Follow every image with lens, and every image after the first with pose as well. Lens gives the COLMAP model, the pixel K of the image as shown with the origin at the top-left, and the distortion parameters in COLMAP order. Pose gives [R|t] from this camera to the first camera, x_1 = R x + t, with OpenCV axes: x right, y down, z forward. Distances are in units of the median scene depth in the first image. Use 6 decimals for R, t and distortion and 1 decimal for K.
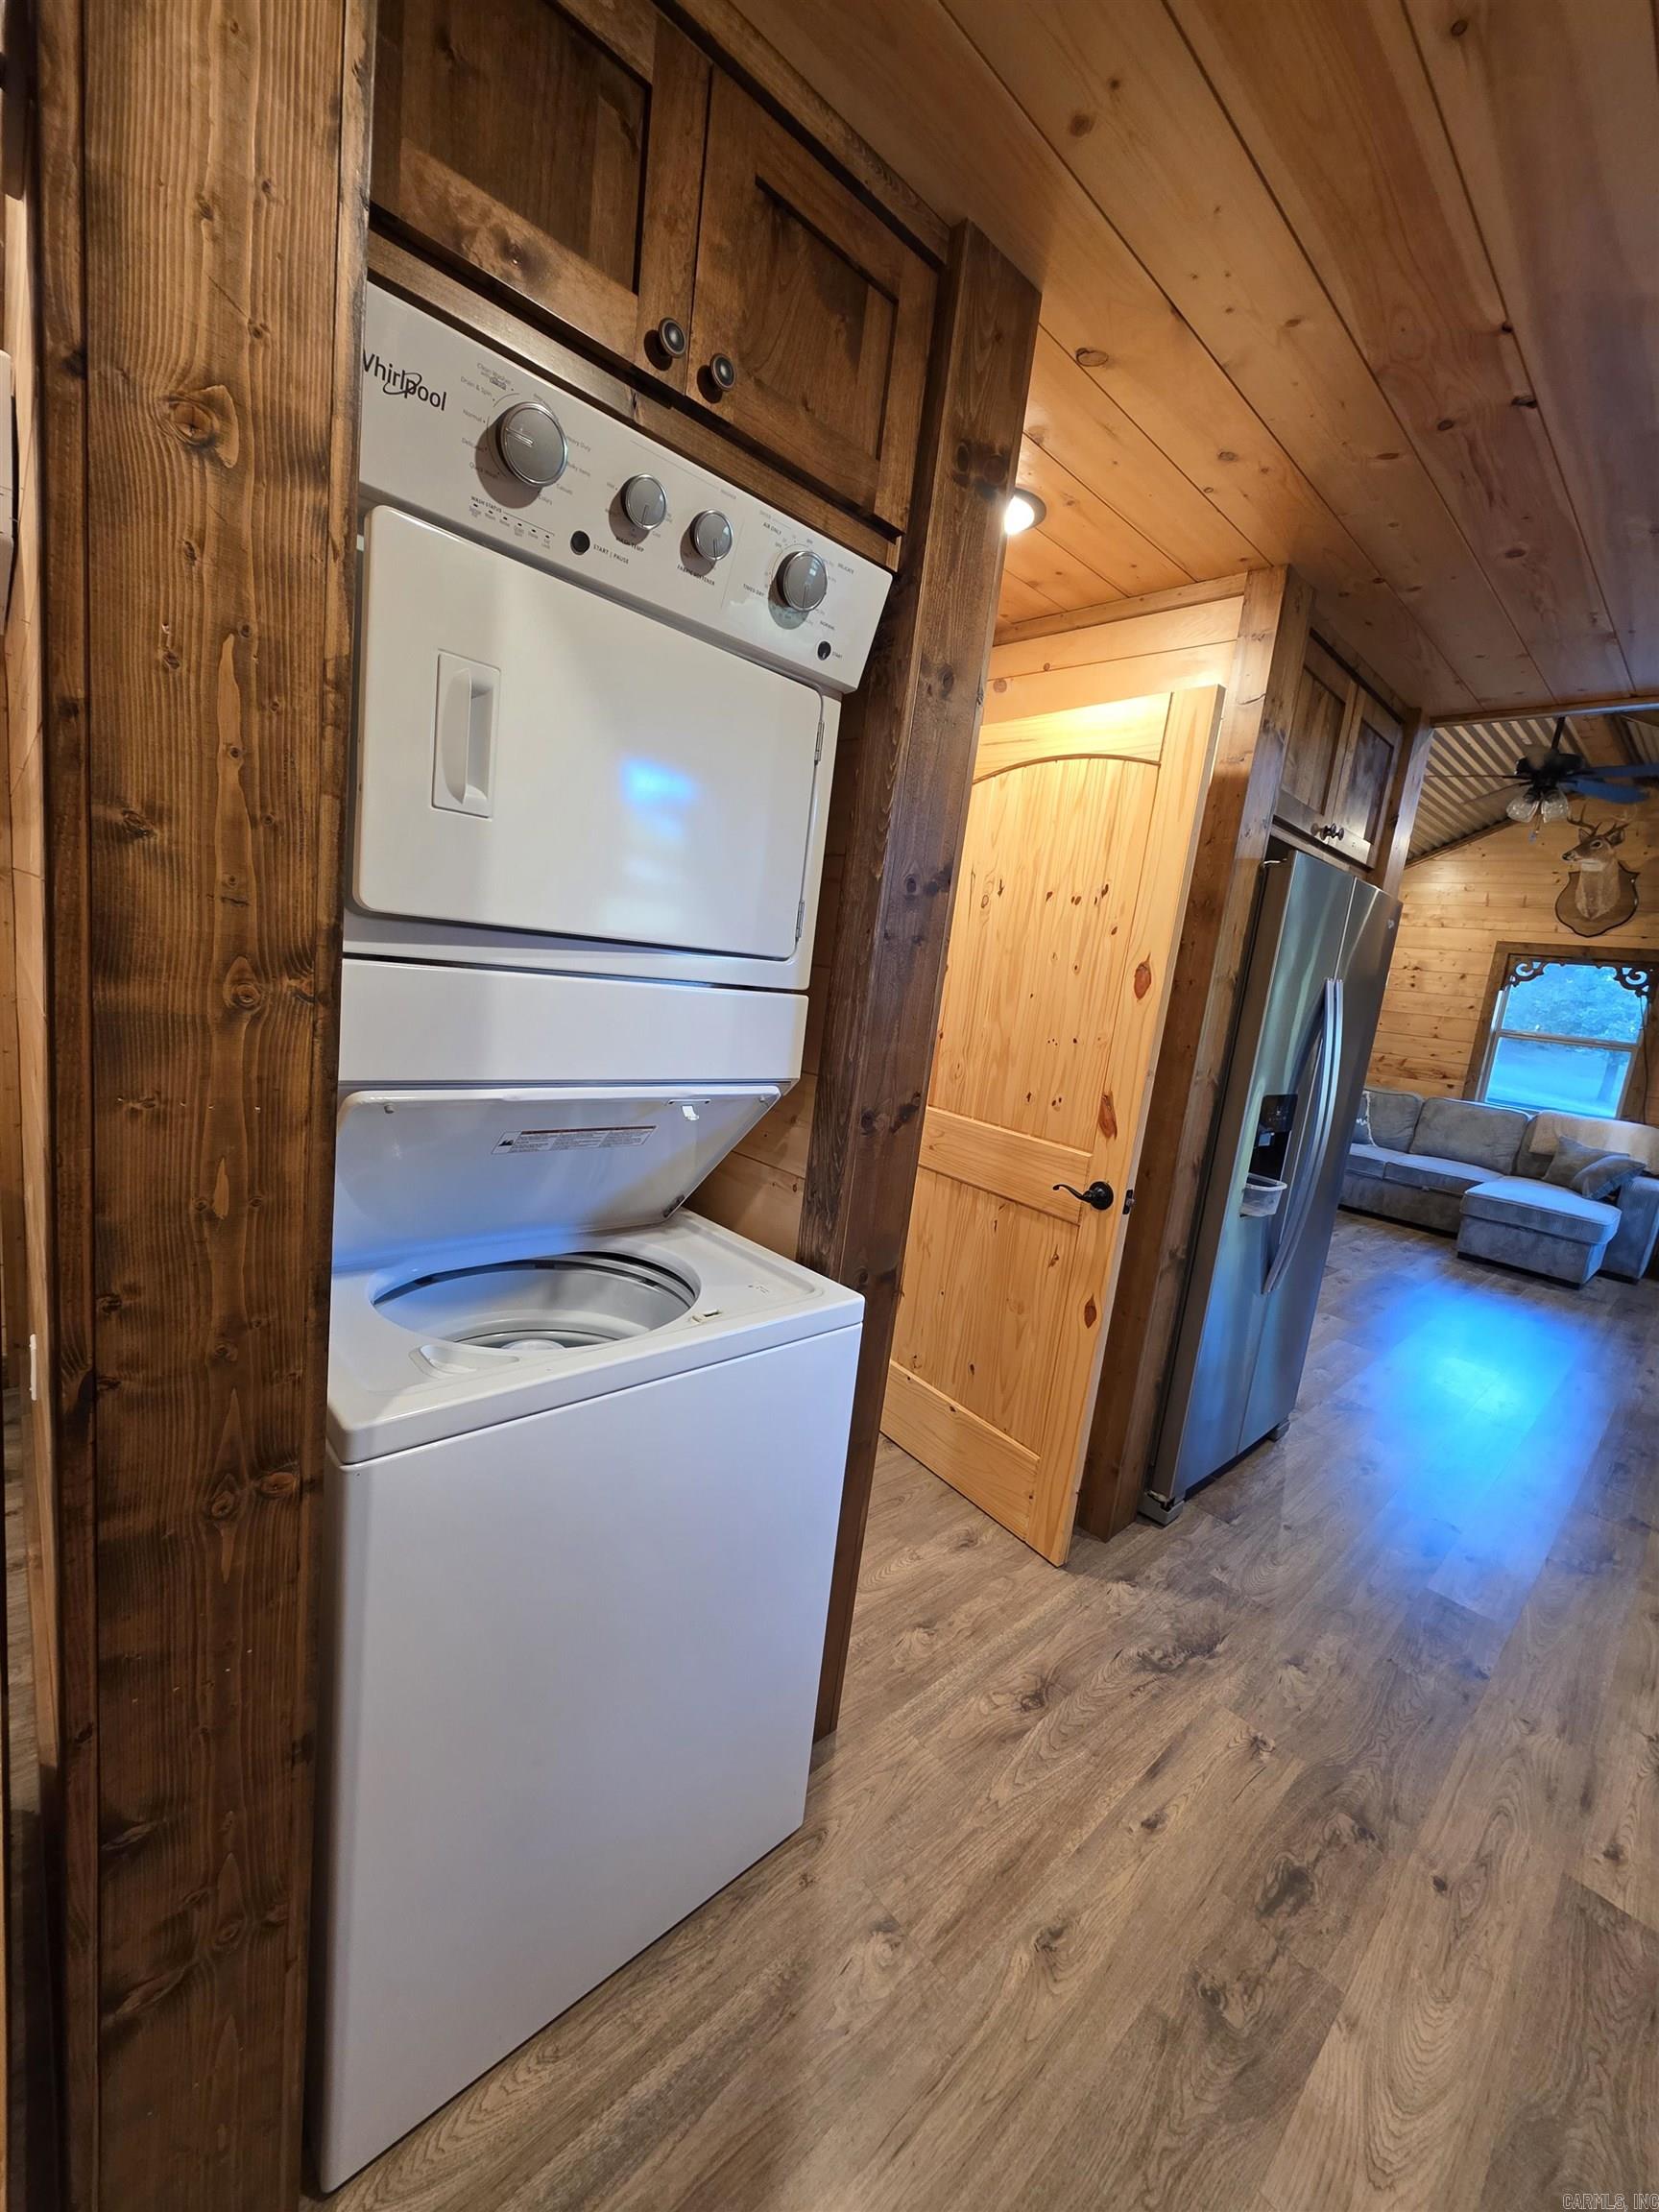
lens RADIAL K [[883.6, 0, 831.8], [0, 883.6, 1111.5], [0, 0, 1]] dist [0.000159, -0.000756]
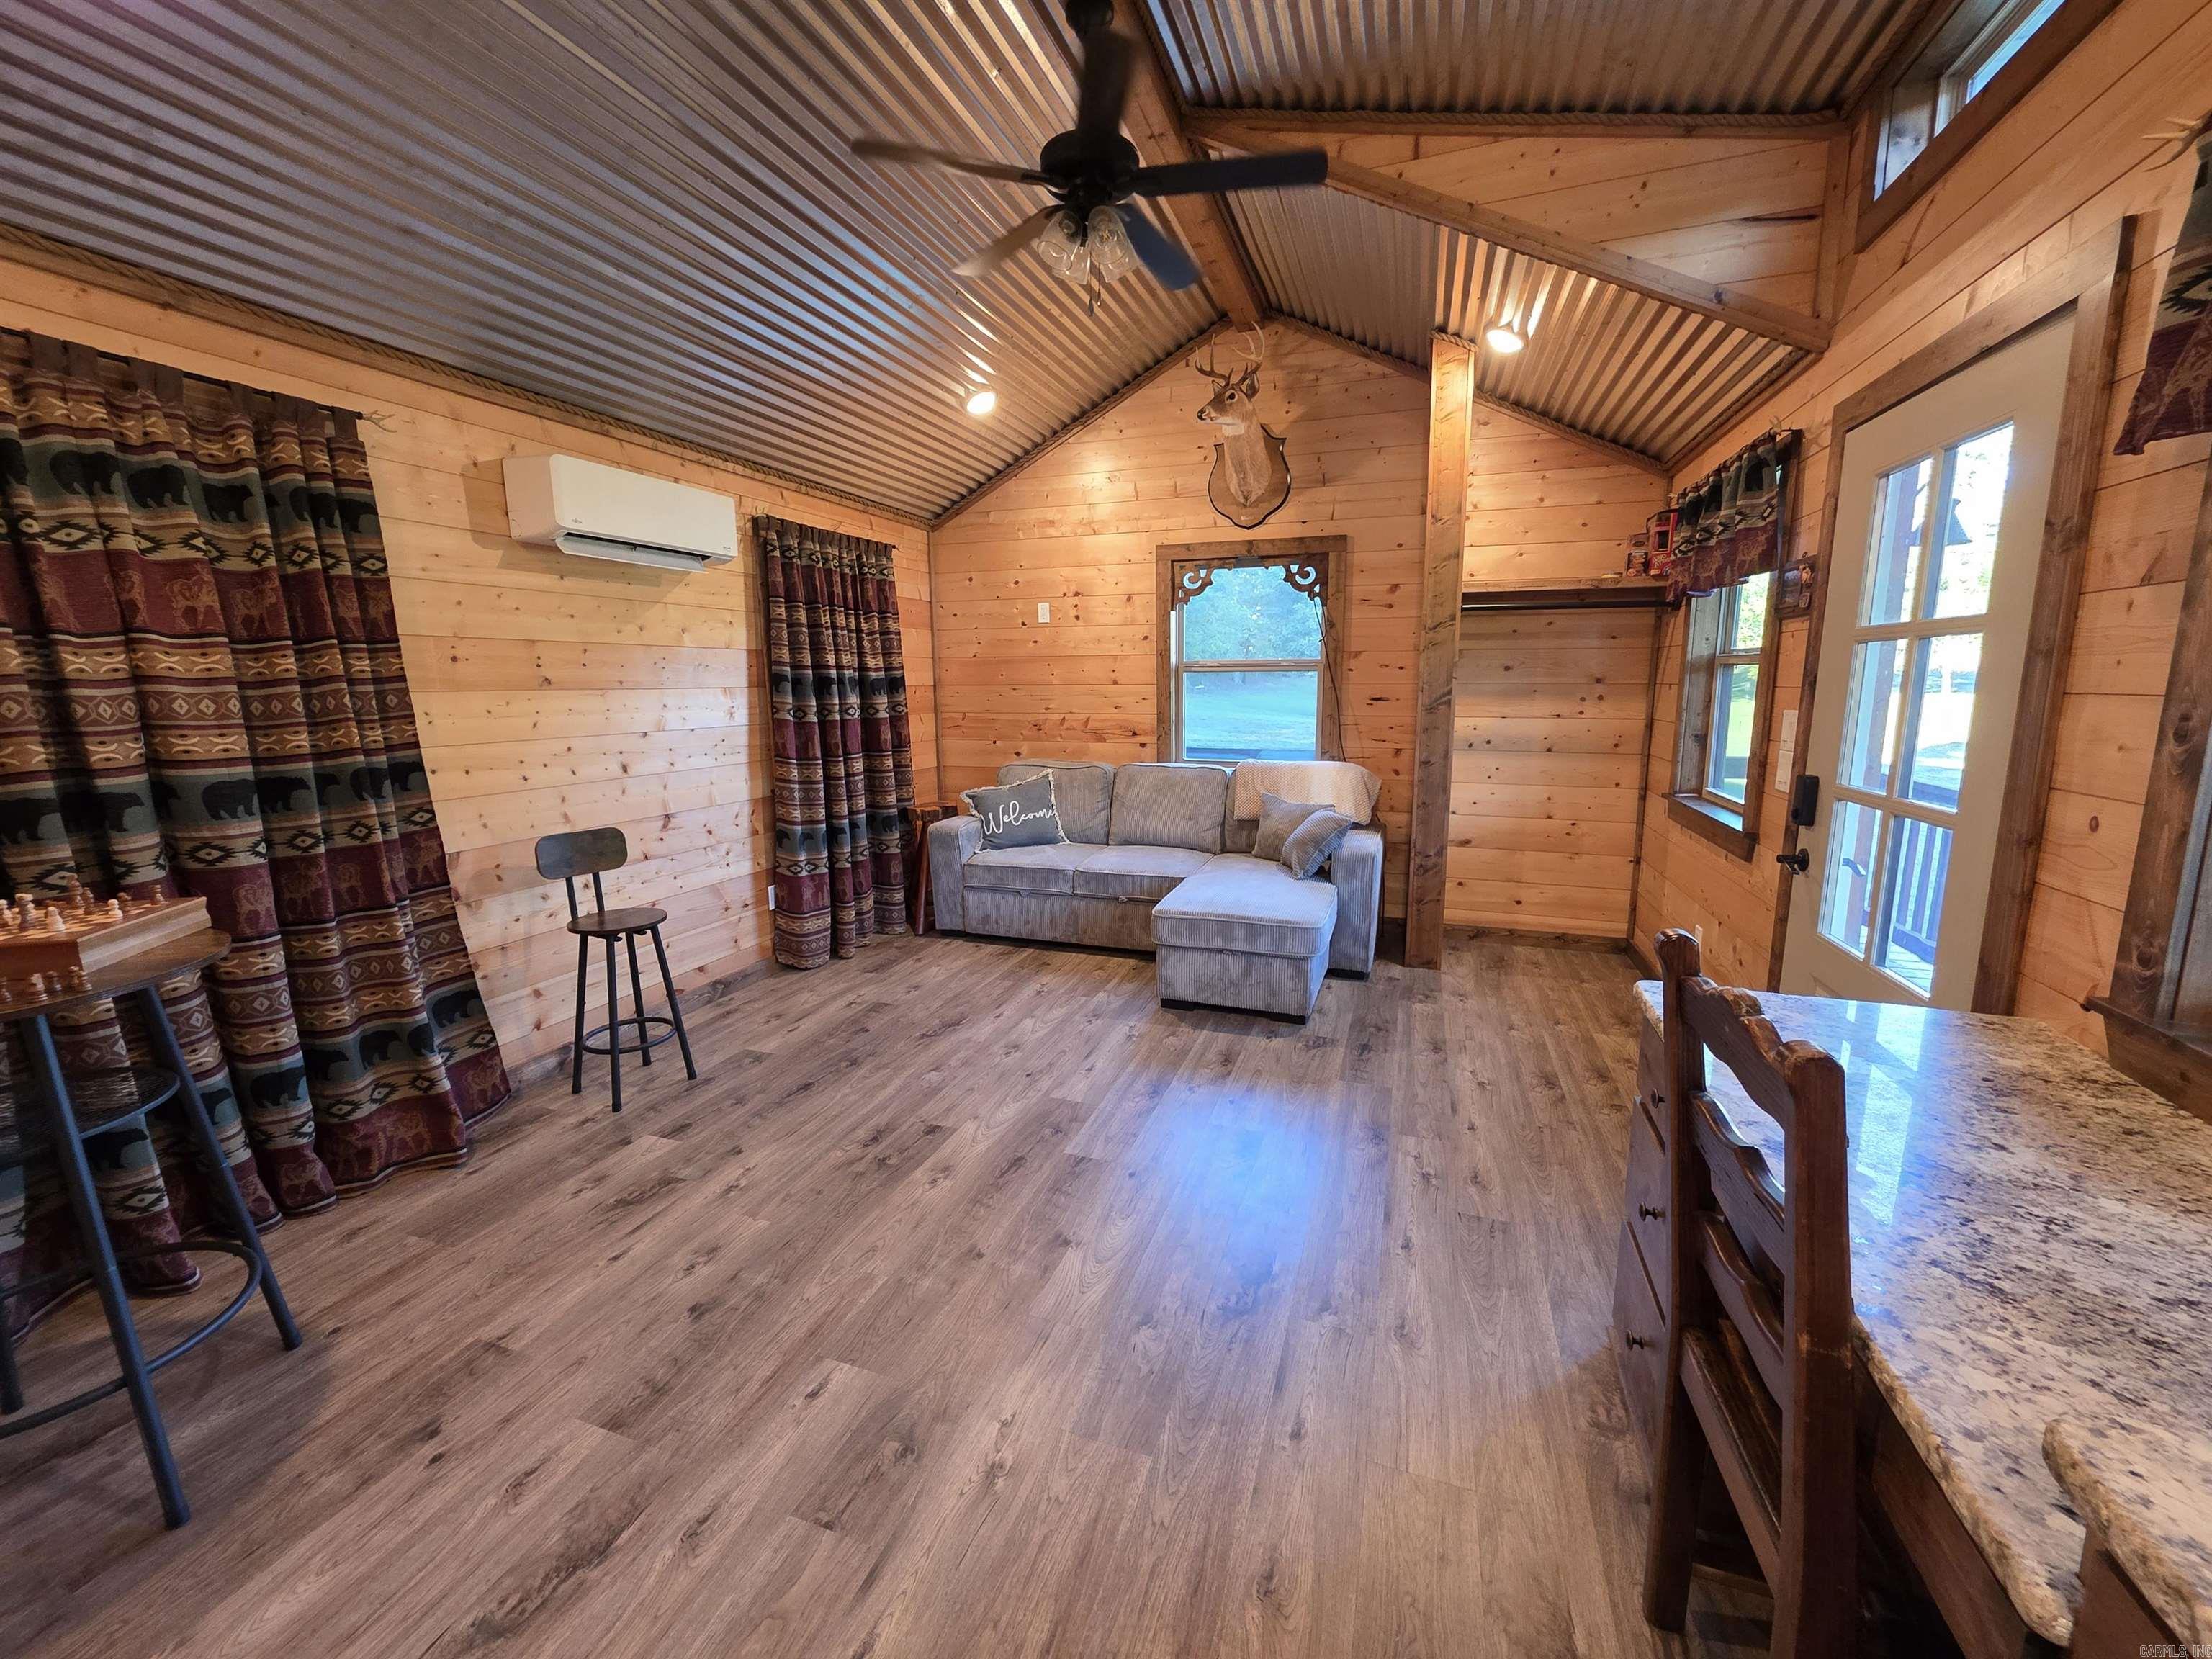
lens RADIAL K [[883.6, 0, 1101.7], [0, 883.6, 832.4], [0, 0, 1]] dist [0.000159, -0.000756]
pose [[0.880889, -0.201105, 0.428476, 0.367797], [0.185561, 0.979513, 0.078245, -0.023465], [-0.435433, 0.010583, 0.900159, 0.373598]]
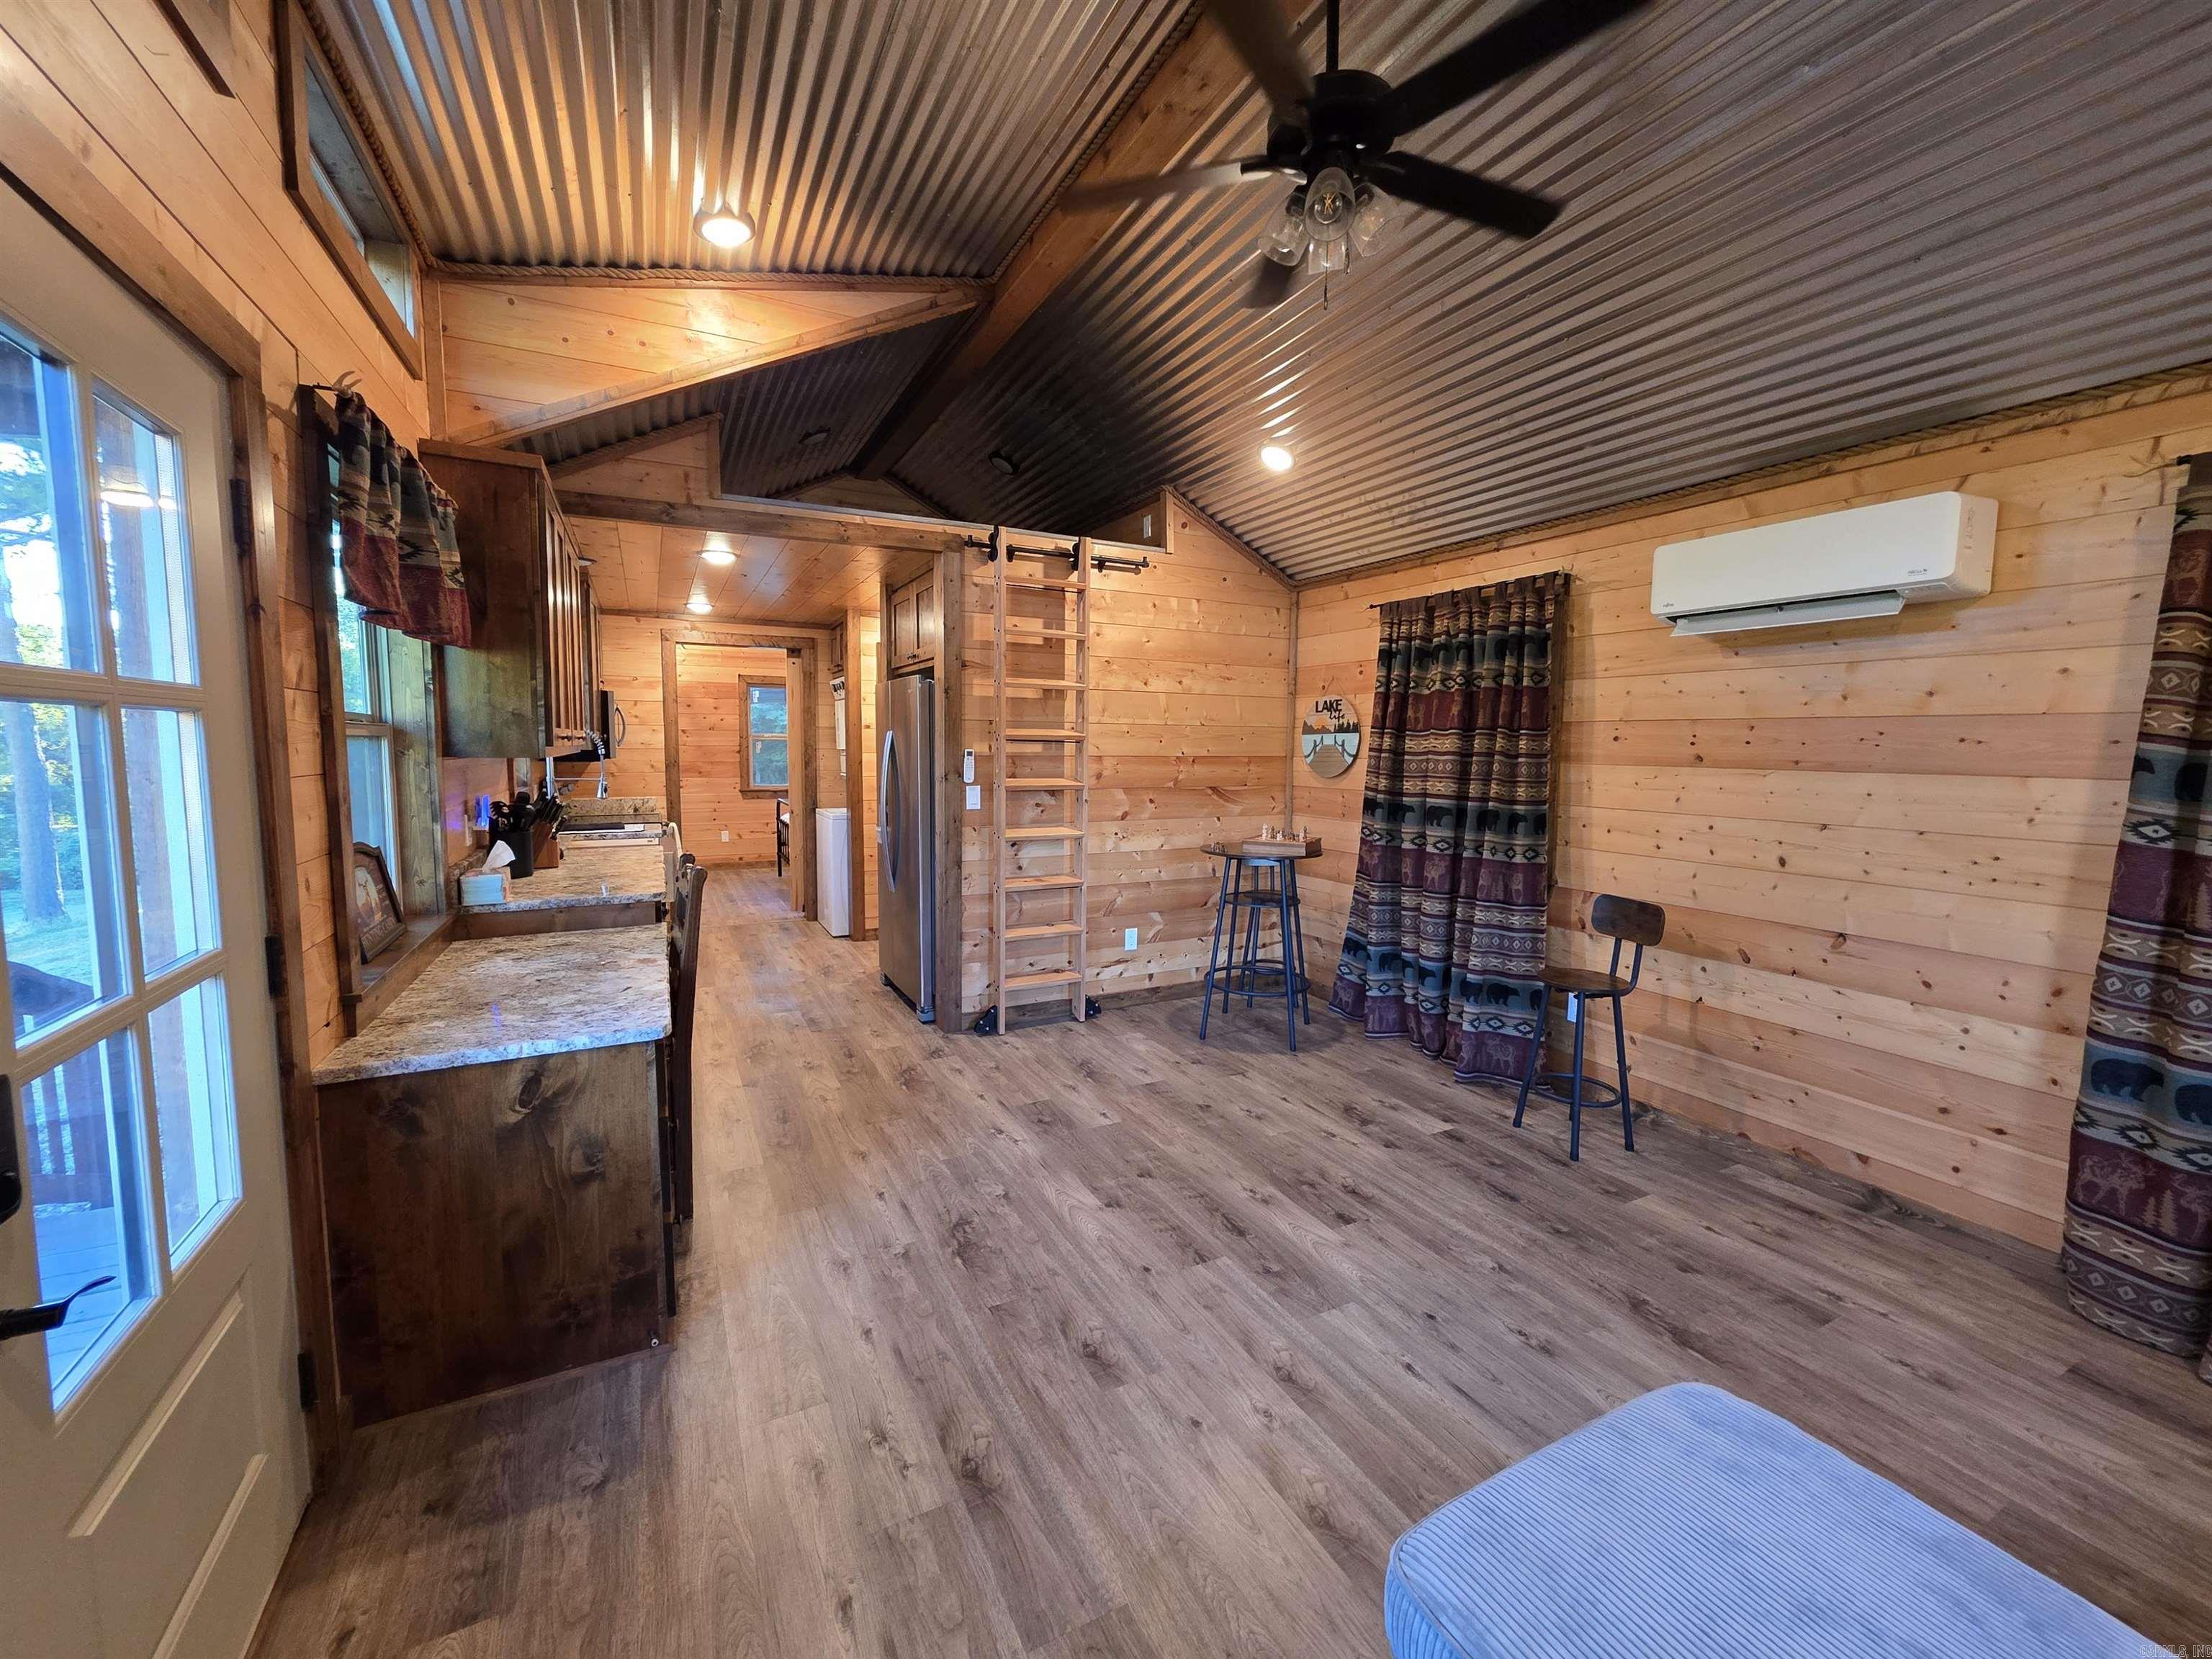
lens RADIAL K [[883.6, 0, 1101.7], [0, 883.6, 832.2], [0, 0, 1]] dist [0.000159, -0.000756]
pose [[-0.272388, -0.023960, -0.961889, 0.919301], [-0.197434, 0.979810, 0.031503, -0.033211], [0.941714, 0.198491, -0.271619, 0.791905]]
